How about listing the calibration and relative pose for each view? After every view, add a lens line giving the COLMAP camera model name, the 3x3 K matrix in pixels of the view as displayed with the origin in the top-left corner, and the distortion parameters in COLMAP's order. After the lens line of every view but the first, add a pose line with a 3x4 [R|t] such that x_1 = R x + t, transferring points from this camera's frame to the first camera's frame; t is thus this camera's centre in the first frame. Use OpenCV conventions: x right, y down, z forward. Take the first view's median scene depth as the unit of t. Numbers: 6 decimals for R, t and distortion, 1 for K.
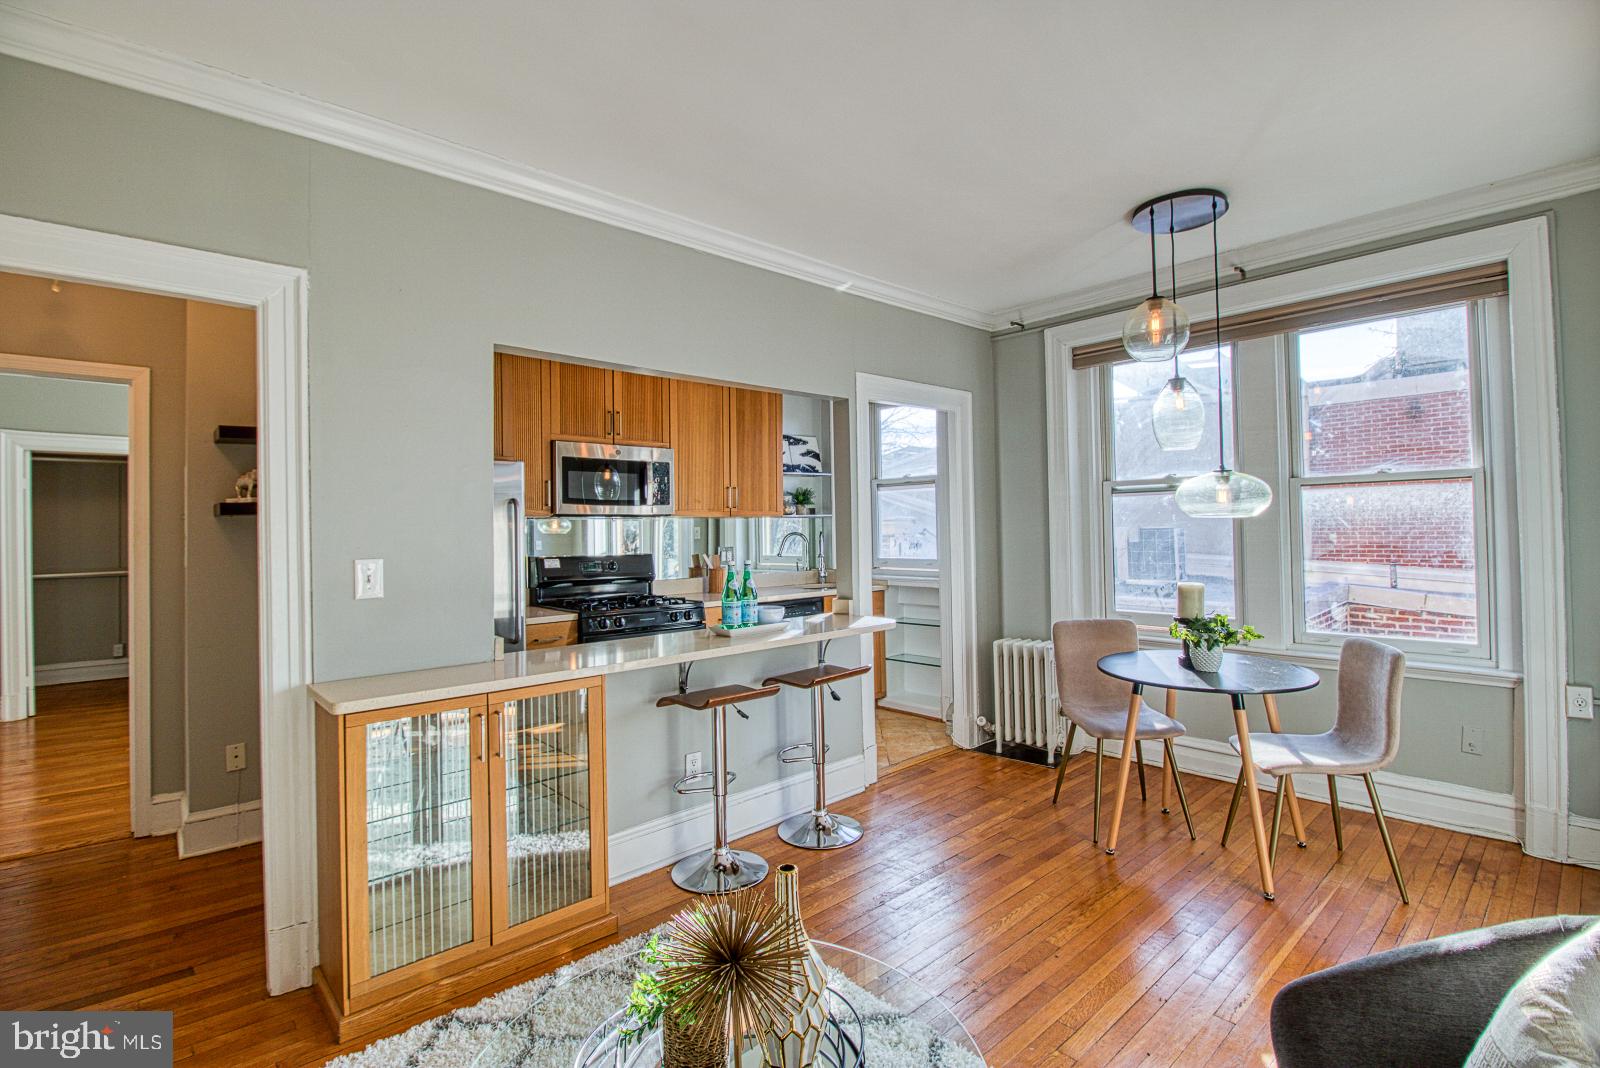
lens RADIAL K [[749.5, 0, 800.3], [0, 749.5, 516.7], [0, 0, 1]] dist [0.002039, -0.000197]
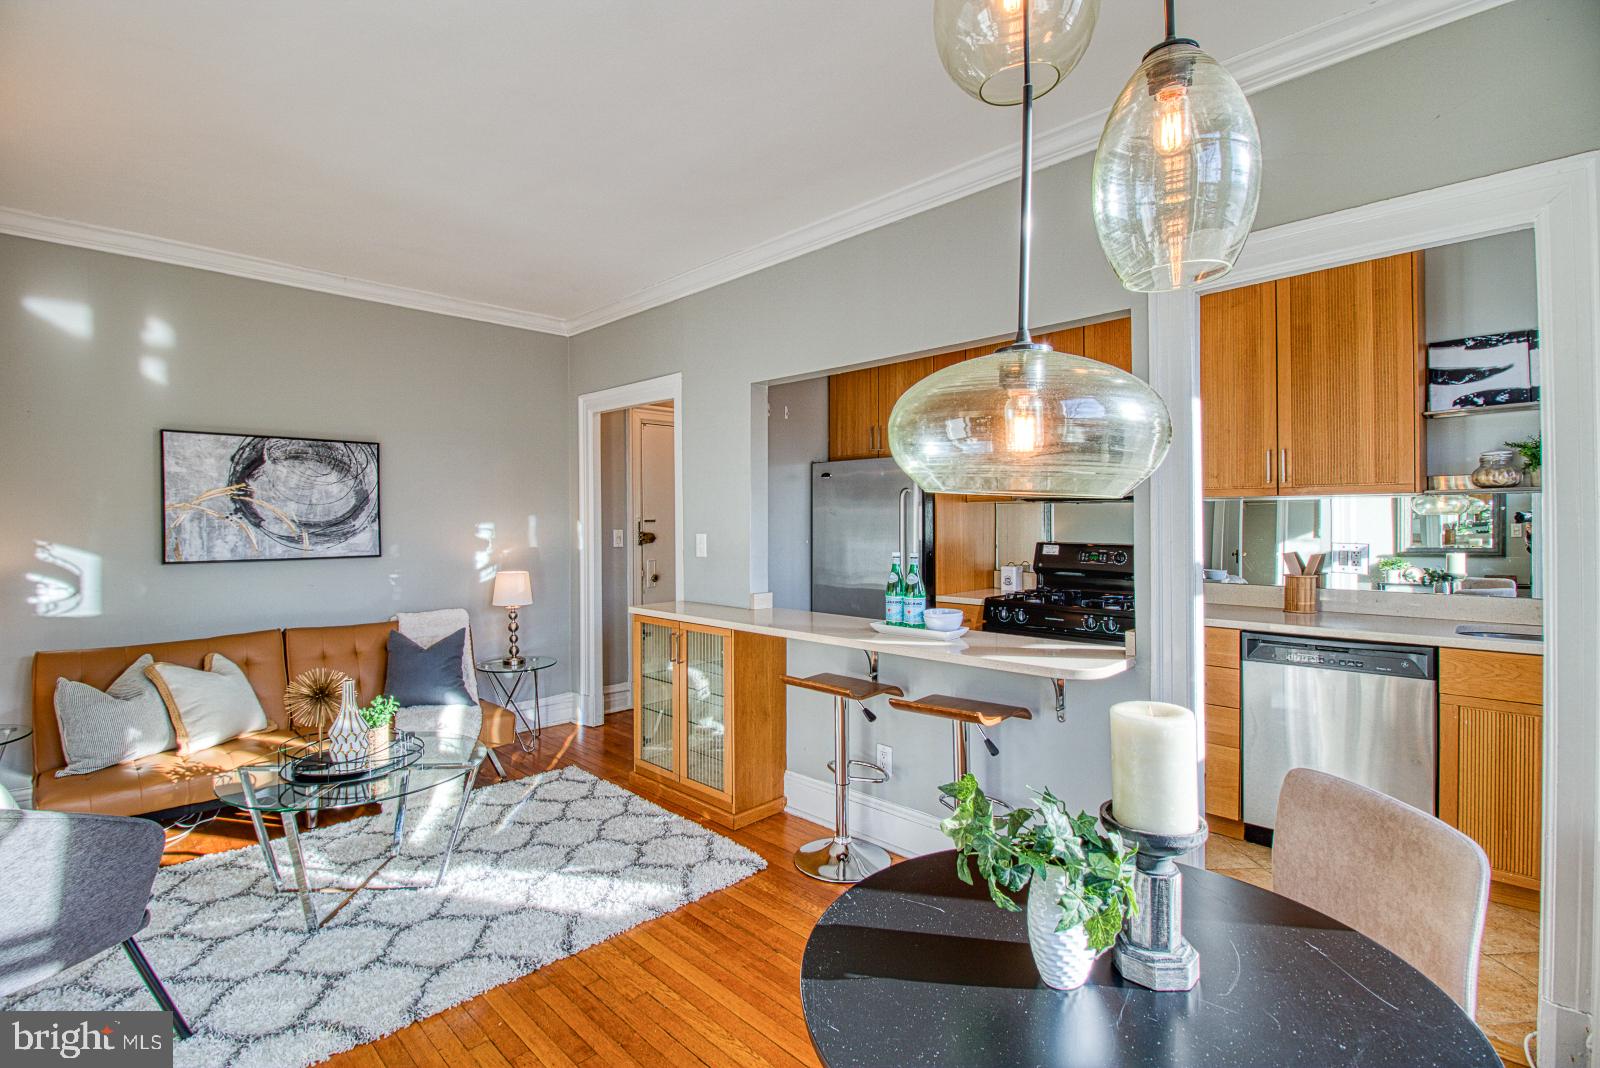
lens RADIAL K [[741.8, 0, 792.9], [0, 741.8, 514.0], [0, 0, 1]] dist [0.001337, -0.013299]
pose [[0.041775, 0.006795, -0.999104, 0.592268], [0.020055, 0.999770, 0.007638, 0.002325], [0.998926, -0.020356, 0.041629, 0.612663]]
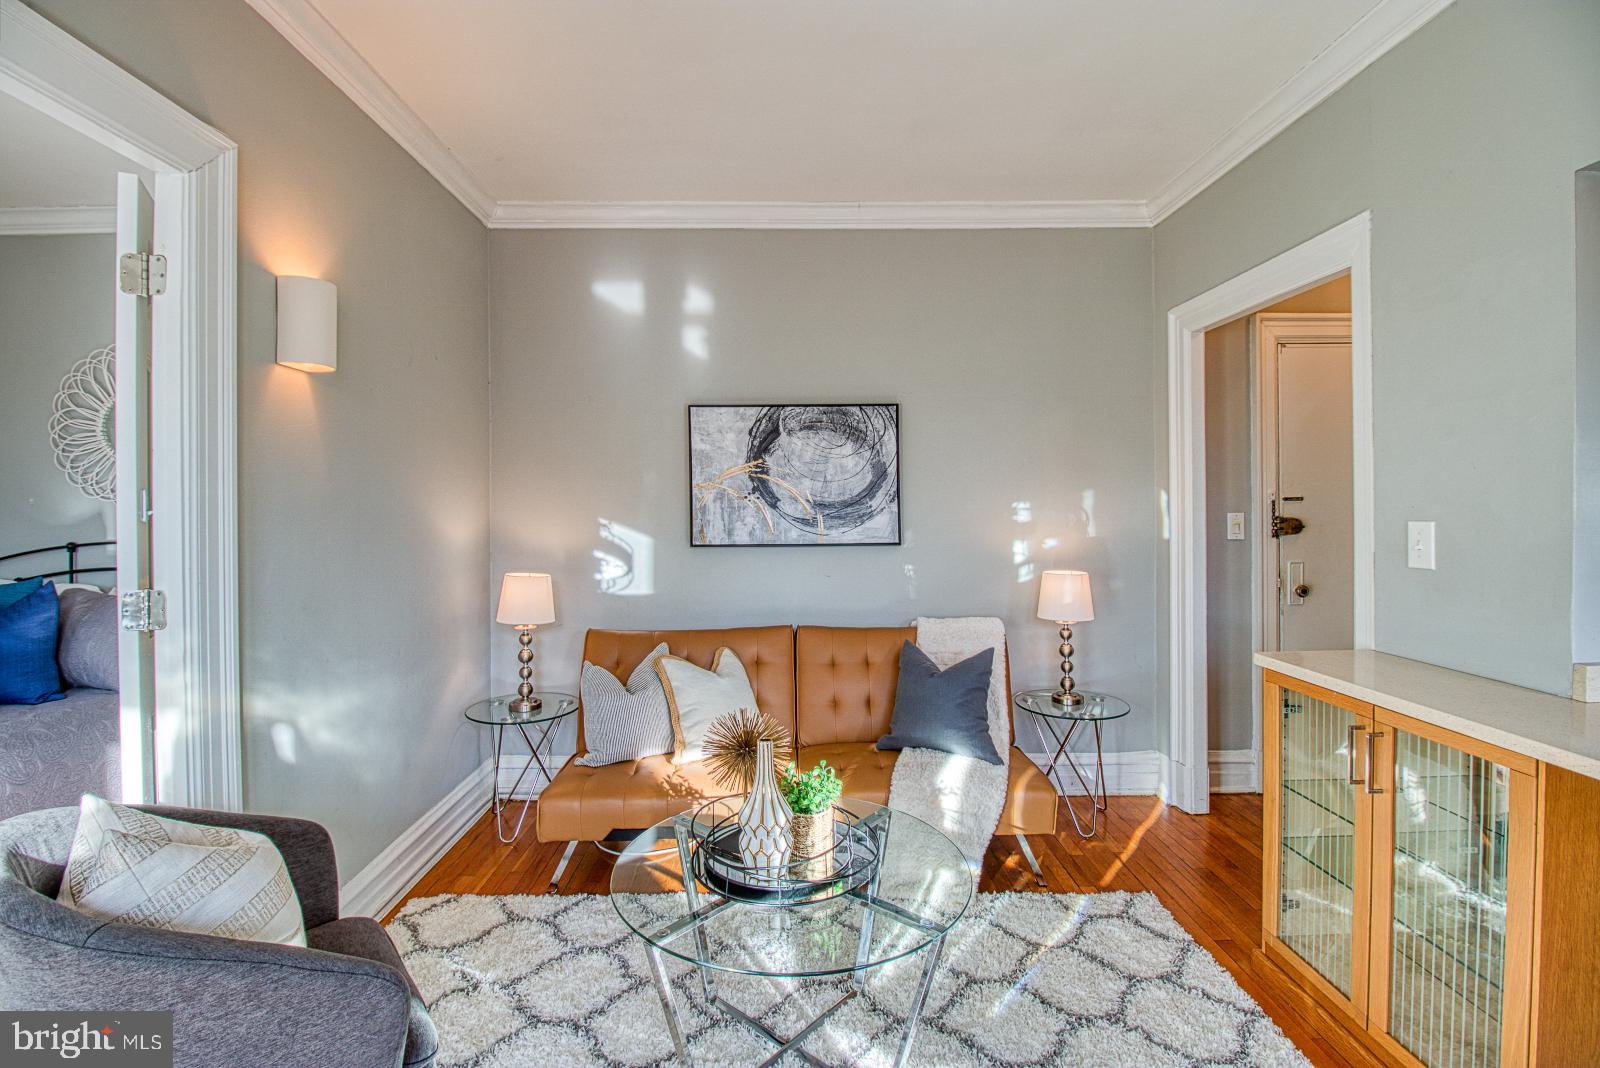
lens RADIAL K [[741.8, 0, 792.9], [0, 741.8, 514.0], [0, 0, 1]] dist [0.001337, -0.013299]
pose [[-0.668732, 0.028352, -0.742962, 0.256634], [0.030126, 0.999485, 0.011025, 0.010208], [0.742893, -0.015010, -0.669242, 0.552392]]
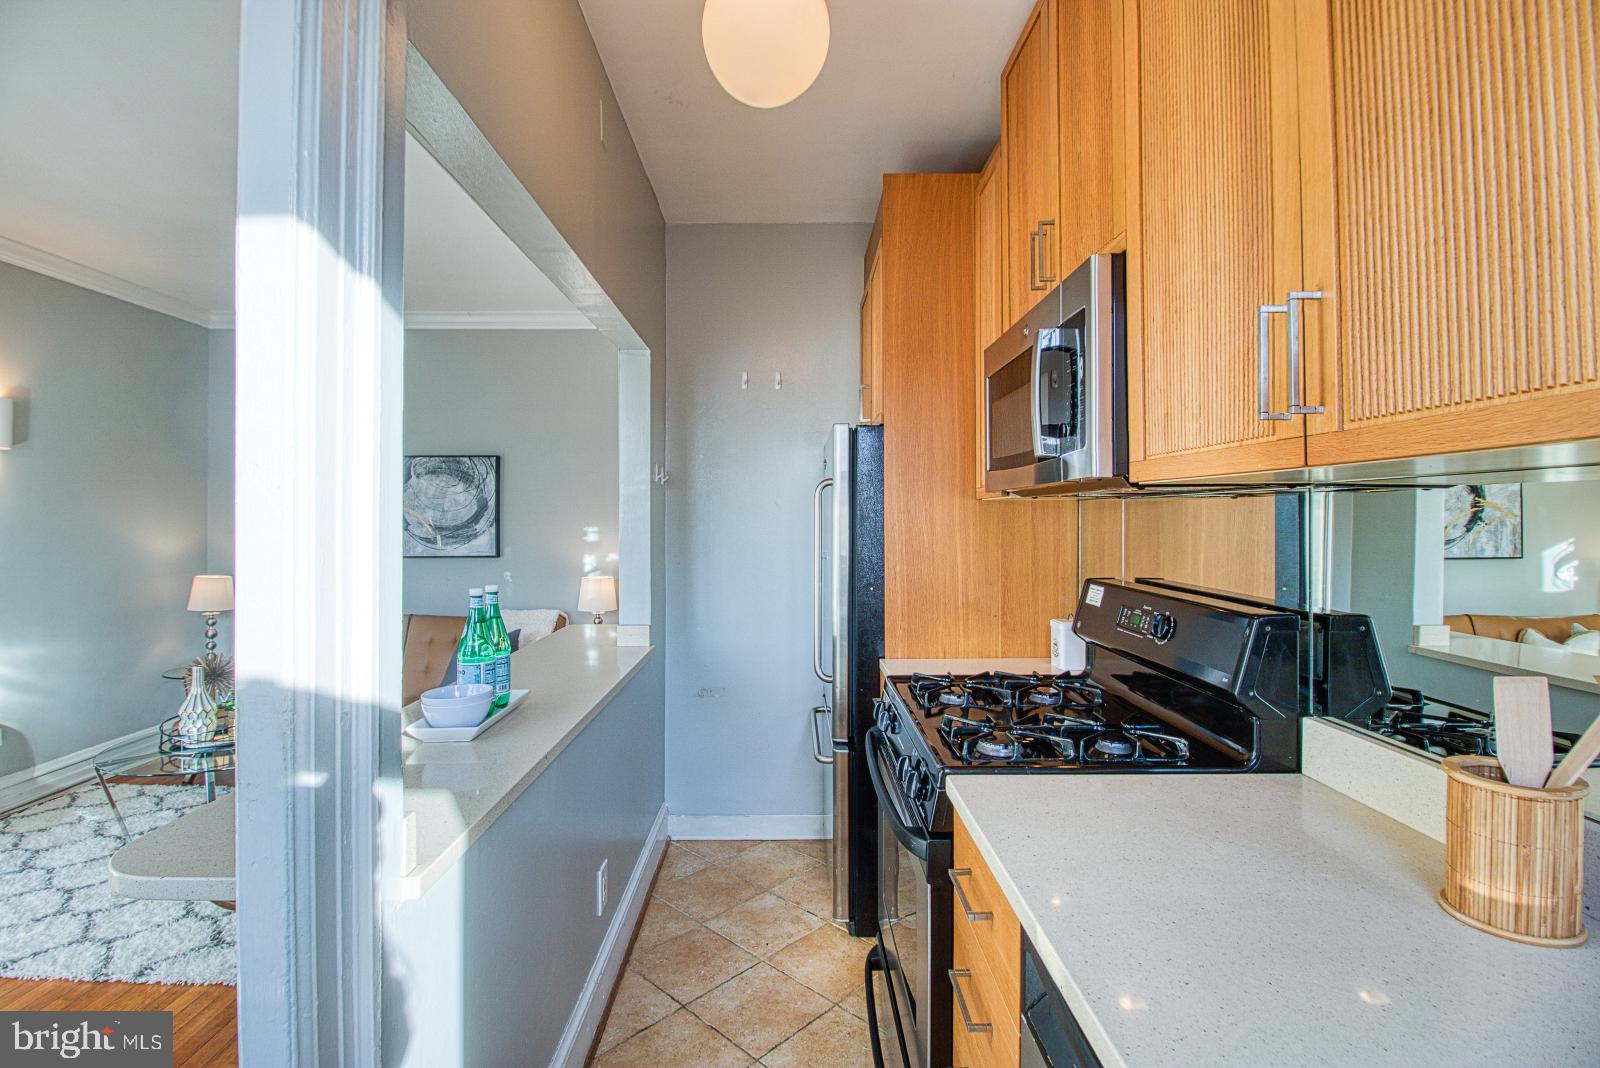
lens RADIAL K [[741.8, 0, 792.9], [0, 741.8, 514.0], [0, 0, 1]] dist [0.001337, -0.013299]
pose [[-0.667667, 0.010156, -0.744391, 0.118197], [0.024108, 0.999677, -0.007985, 0.010621], [0.744070, -0.023277, -0.667696, 1.160905]]
